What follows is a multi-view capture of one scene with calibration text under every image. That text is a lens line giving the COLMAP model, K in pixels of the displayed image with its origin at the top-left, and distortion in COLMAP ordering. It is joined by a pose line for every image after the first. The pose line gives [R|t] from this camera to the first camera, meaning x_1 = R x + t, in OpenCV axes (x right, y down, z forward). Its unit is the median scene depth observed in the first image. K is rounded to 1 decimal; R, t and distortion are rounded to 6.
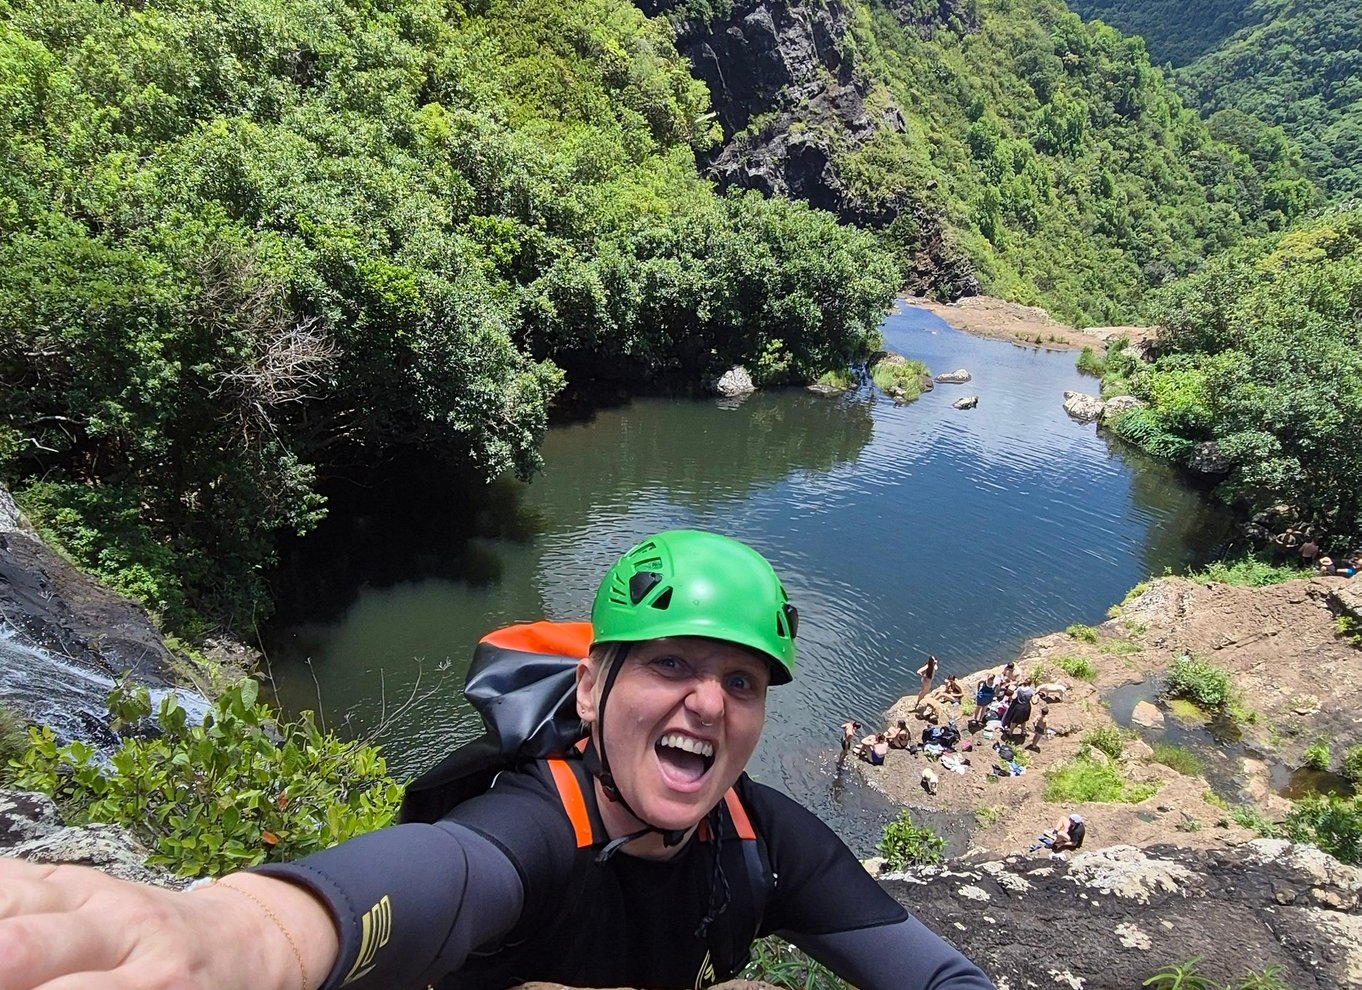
lens RADIAL K [[871.3, 0, 737.7], [0, 871.3, 619.9], [0, 0, 1]] dist [-0.000122, 0.000862]
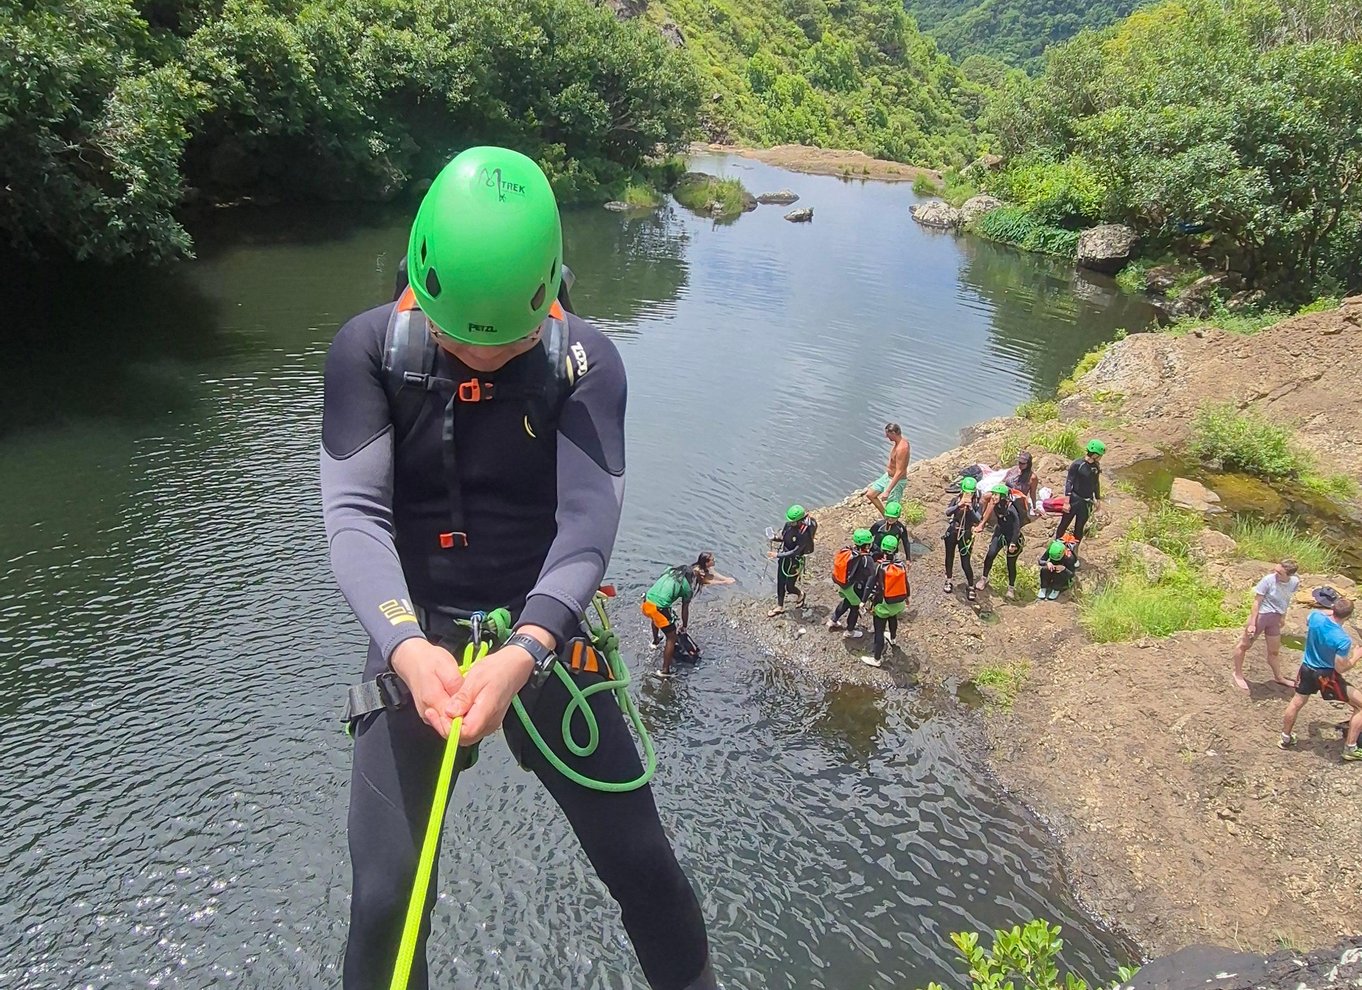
lens RADIAL K [[863.8, 0, 681.0], [0, 863.8, 495.0], [0, 0, 1]] dist [0.001604, -0.002213]
pose [[0.986367, -0.087497, 0.139373, 0.019004], [0.100418, 0.990998, -0.088537, 0.070046], [-0.130372, 0.101325, 0.986274, 0.251800]]
